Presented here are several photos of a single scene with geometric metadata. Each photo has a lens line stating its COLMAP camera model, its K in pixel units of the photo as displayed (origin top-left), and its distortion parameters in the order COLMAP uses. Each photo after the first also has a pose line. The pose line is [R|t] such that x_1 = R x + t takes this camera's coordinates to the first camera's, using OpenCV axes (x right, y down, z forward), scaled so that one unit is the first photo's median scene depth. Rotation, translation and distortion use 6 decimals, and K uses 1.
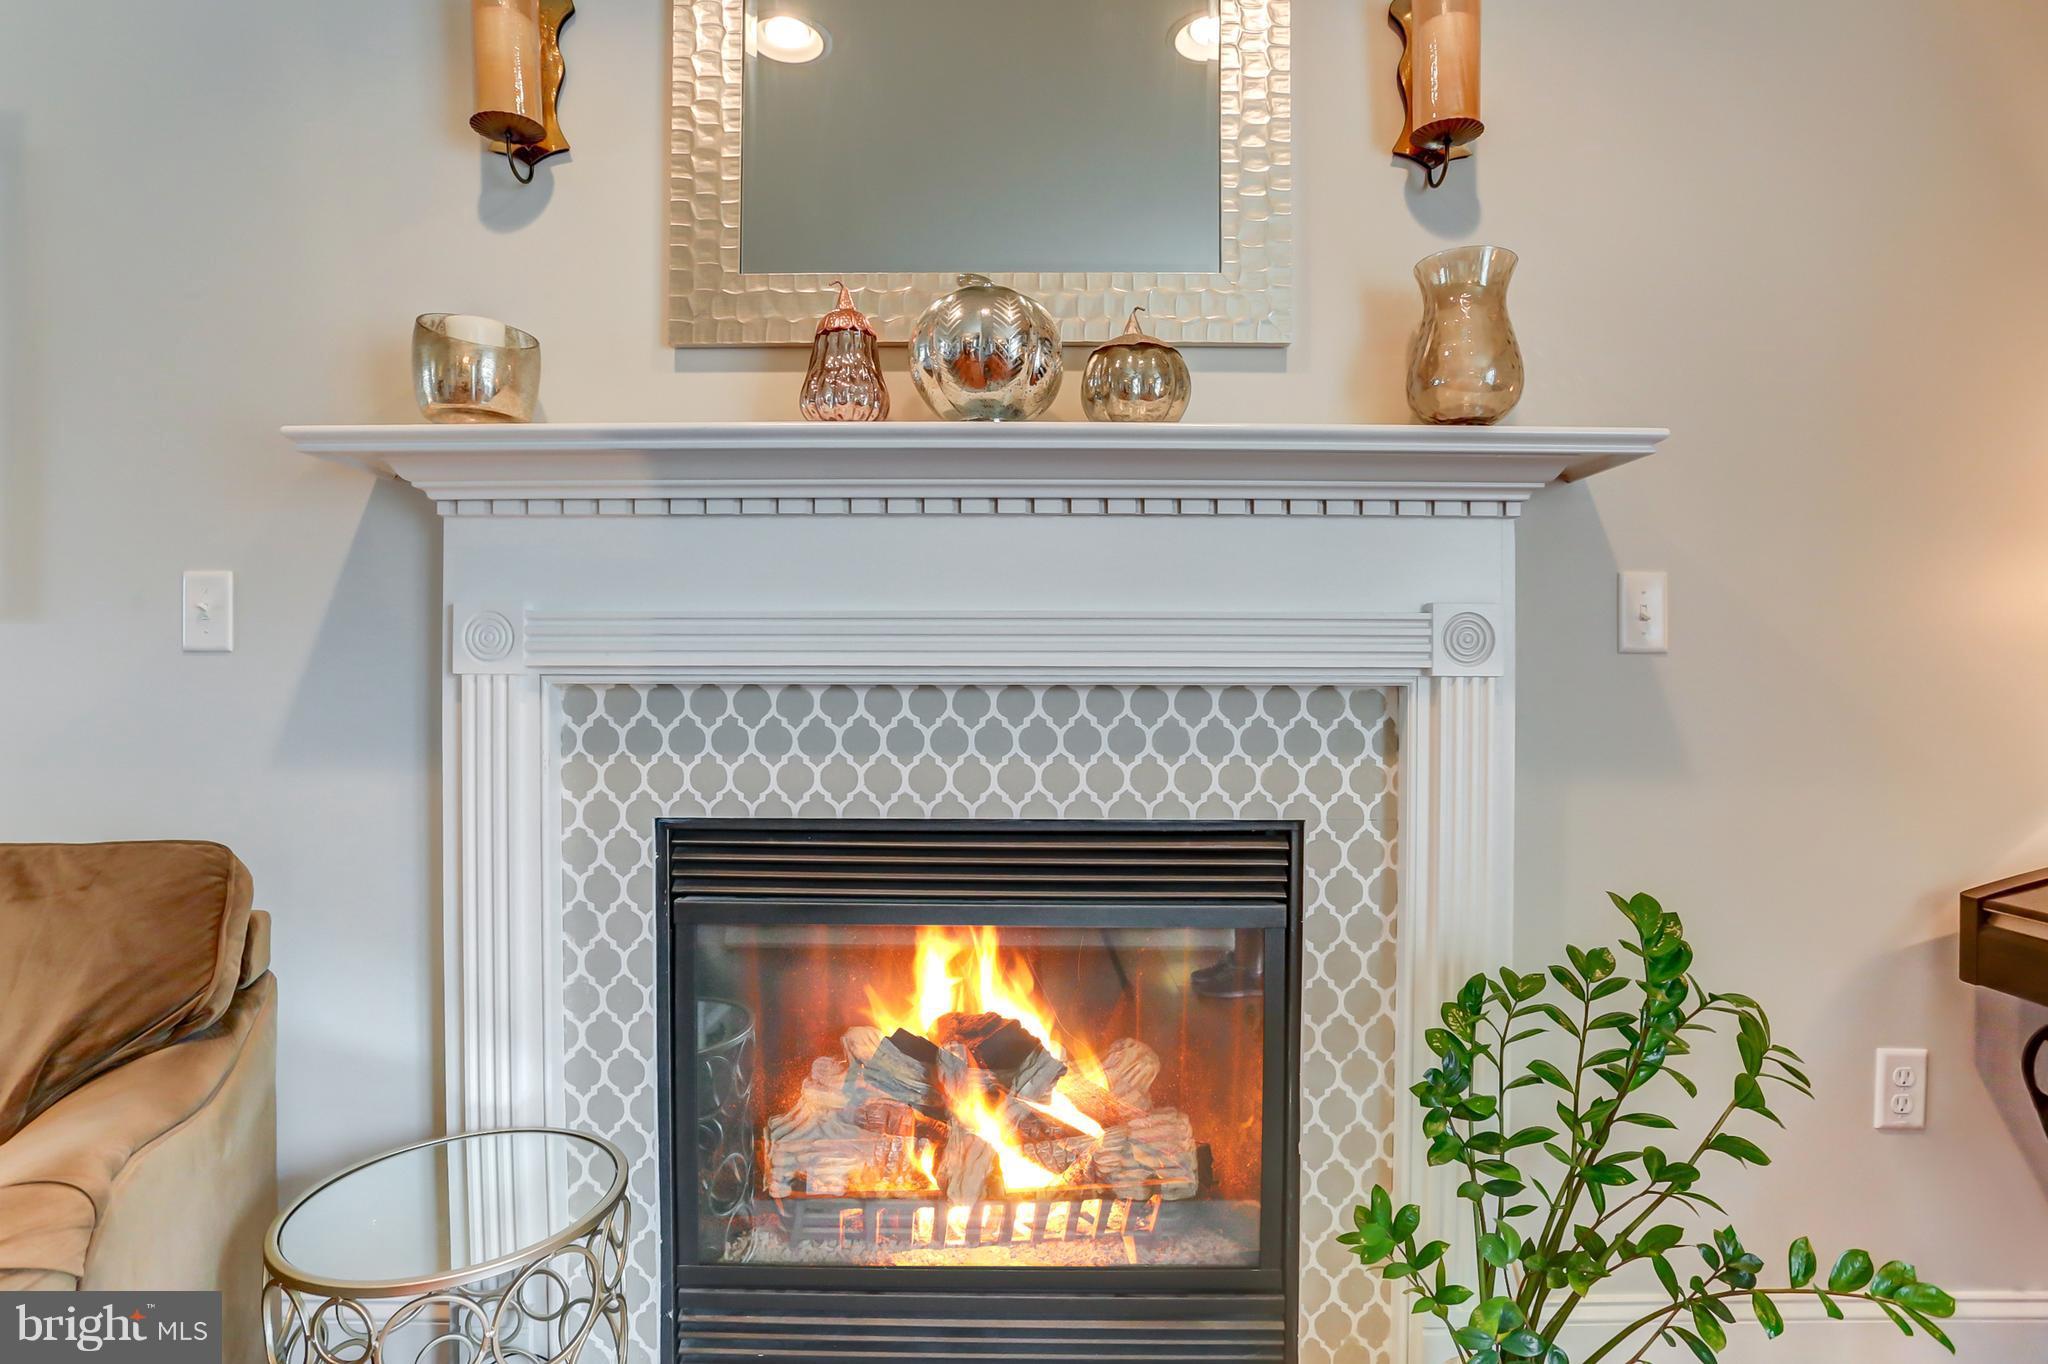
lens RADIAL K [[1043.2, 0, 1027.5], [0, 1043.2, 682.3], [0, 0, 1]] dist [-0.026860, 0.012056]
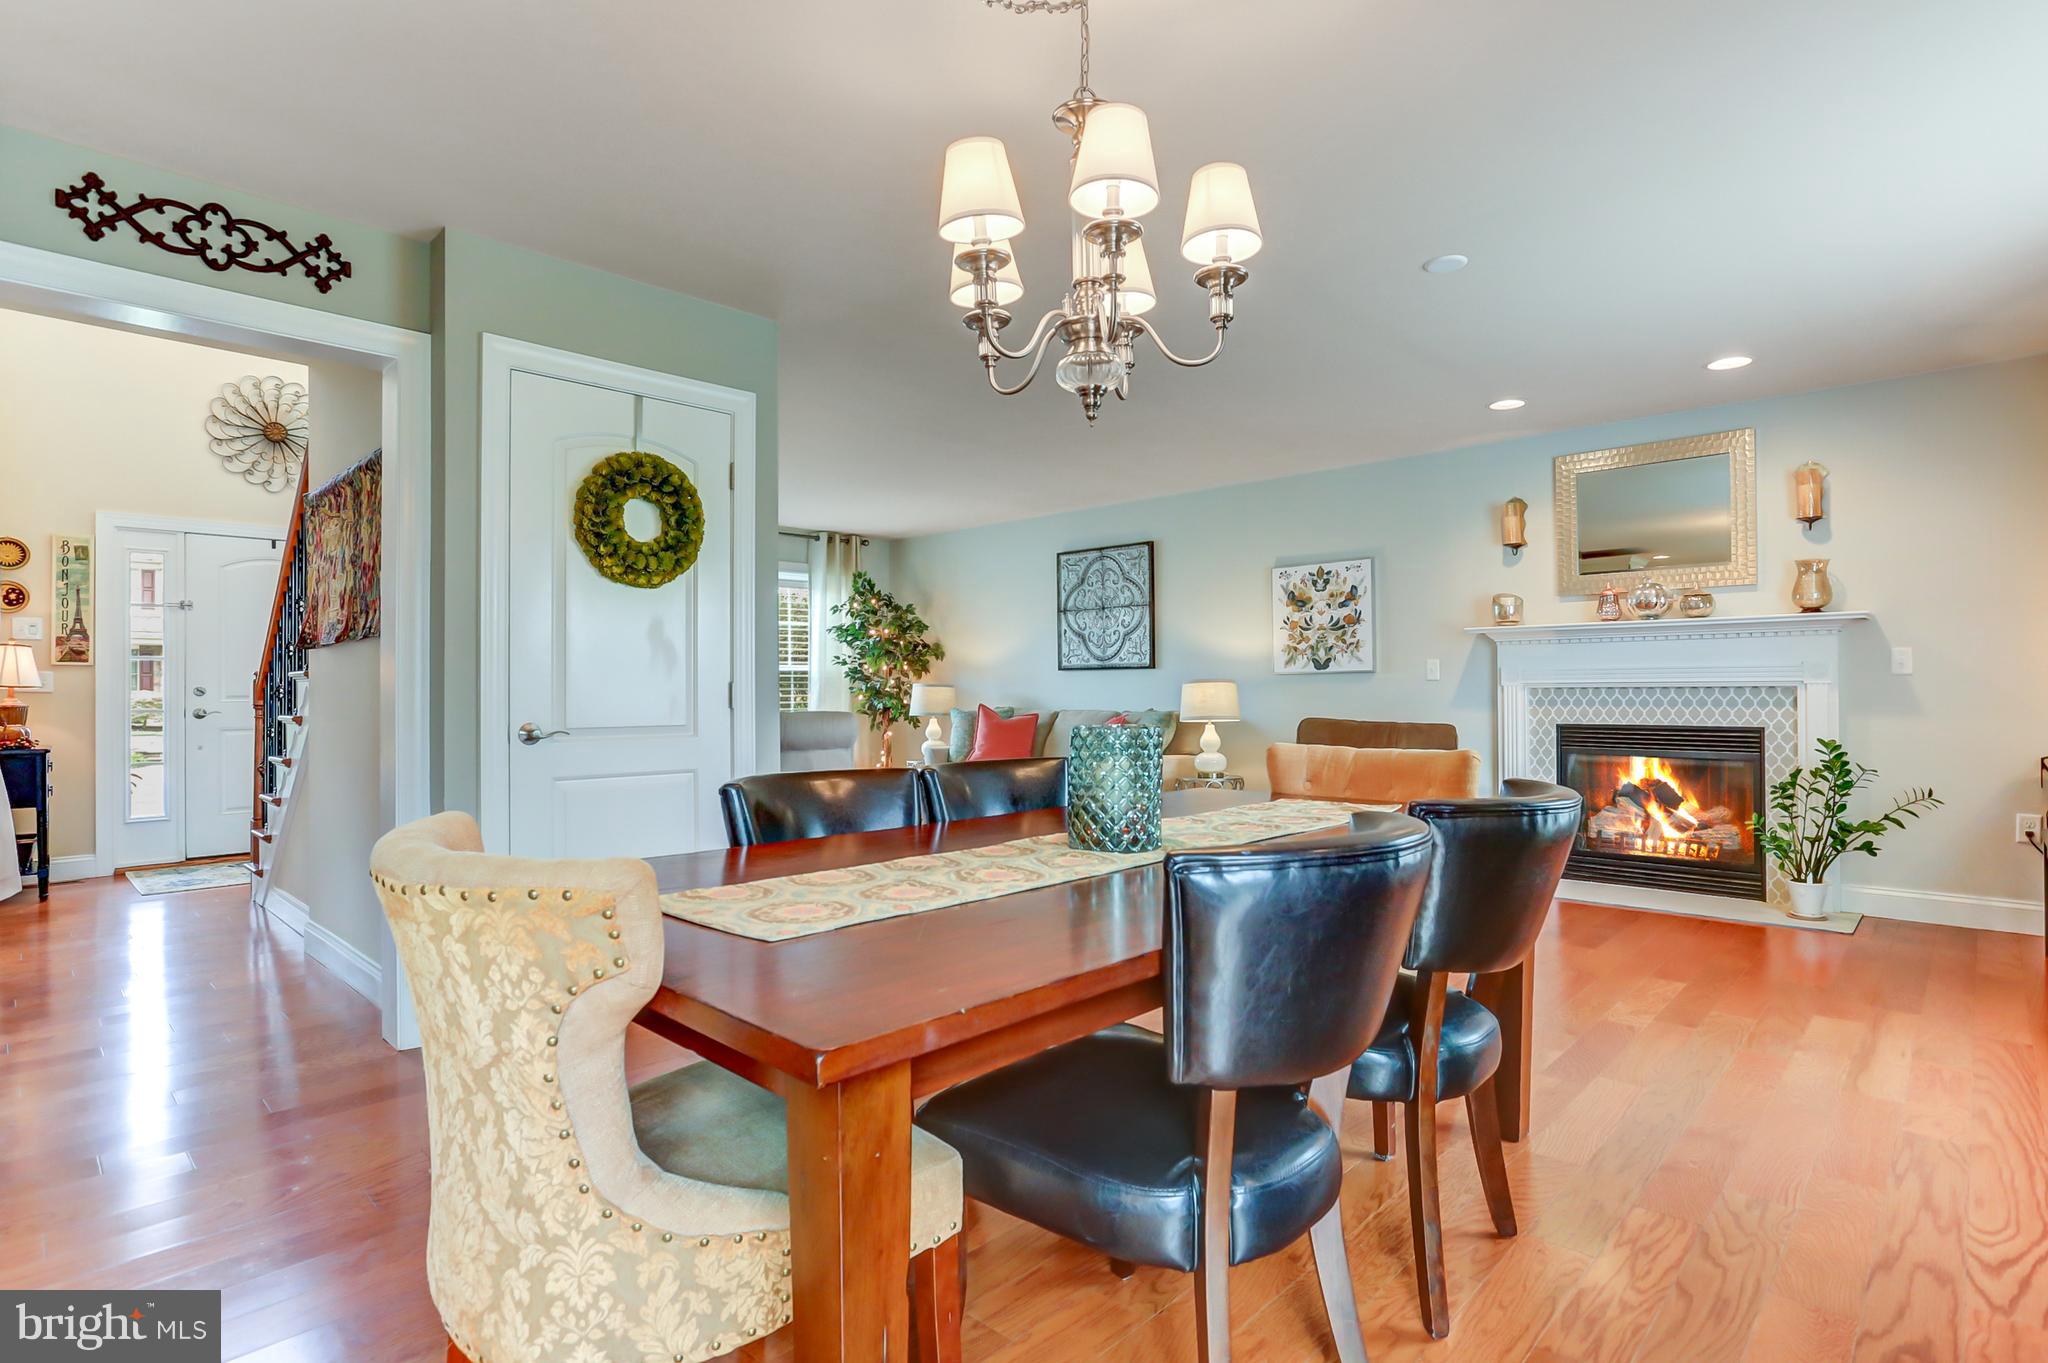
lens RADIAL K [[1043.2, 0, 1063.8], [0, 1043.2, 678.5], [0, 0, 1]] dist [-0.026860, 0.012056]
pose [[0.765717, -0.014806, -0.643008, 0.682674], [0.003806, 0.999822, -0.018490, 0.030246], [0.643167, 0.011711, 0.765637, -2.974157]]
